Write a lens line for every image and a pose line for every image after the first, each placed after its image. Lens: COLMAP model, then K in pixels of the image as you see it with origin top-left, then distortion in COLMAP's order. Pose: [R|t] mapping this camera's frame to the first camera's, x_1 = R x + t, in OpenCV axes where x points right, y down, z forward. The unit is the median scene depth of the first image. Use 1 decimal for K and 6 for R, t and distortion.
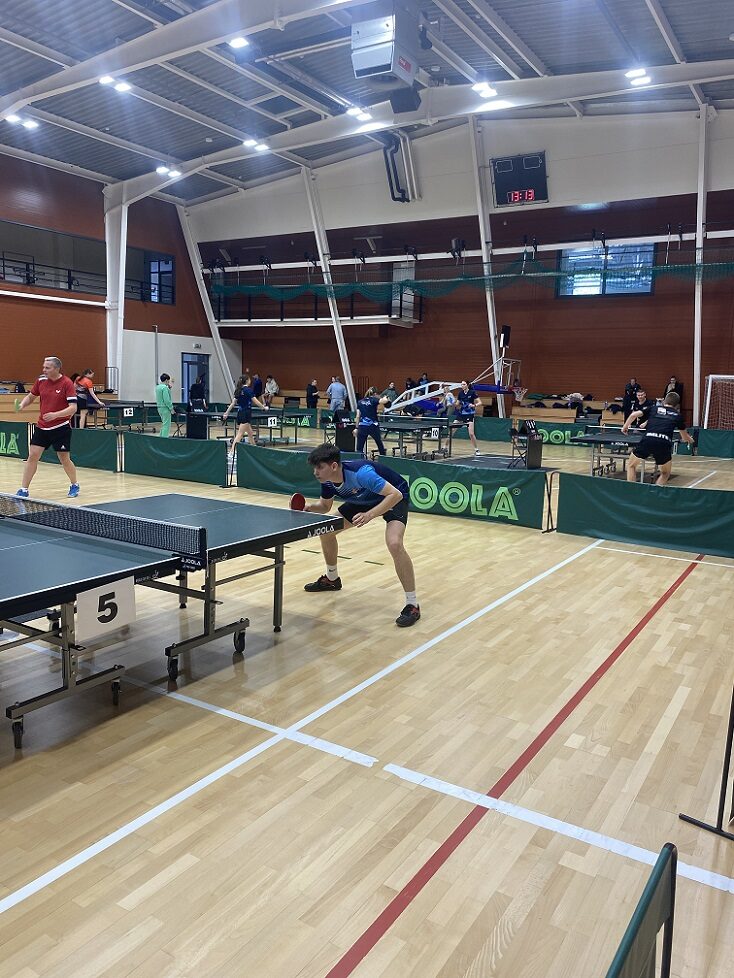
lens RADIAL K [[759.8, 0, 370.9], [0, 759.8, 482.3], [0, 0, 1]] dist [0.018009, -0.023265]
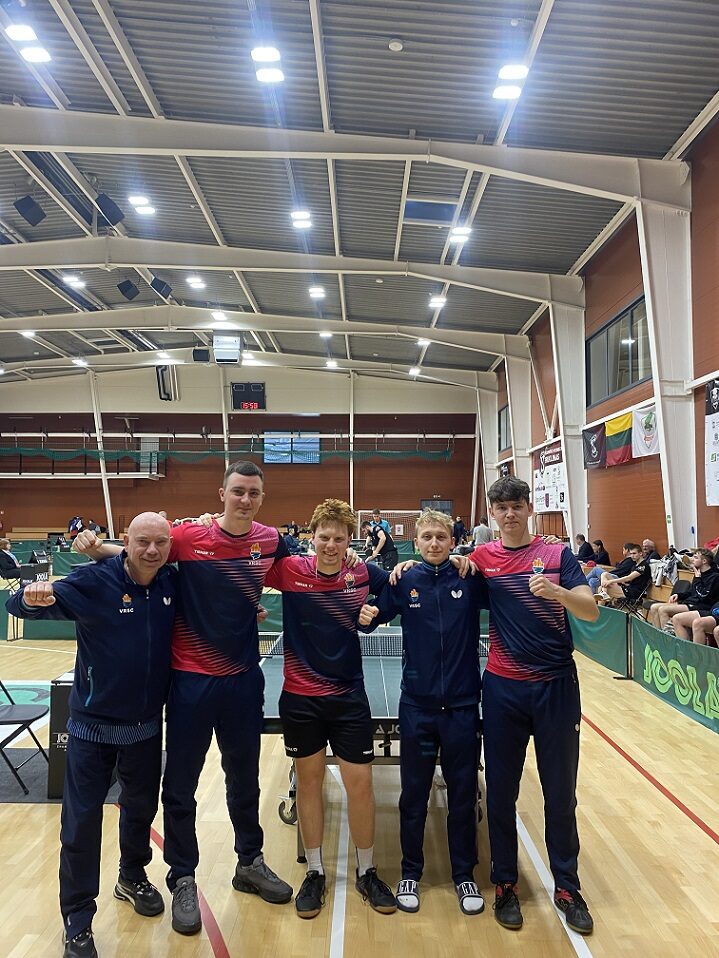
lens RADIAL K [[744.3, 0, 359.8], [0, 744.3, 479.8], [0, 0, 1]] dist [0.018009, -0.023265]
pose [[0.853195, 0.002084, 0.521588, -0.489742], [0.088498, 0.984915, -0.148696, 0.048264], [-0.514030, 0.173027, 0.840140, -0.500014]]
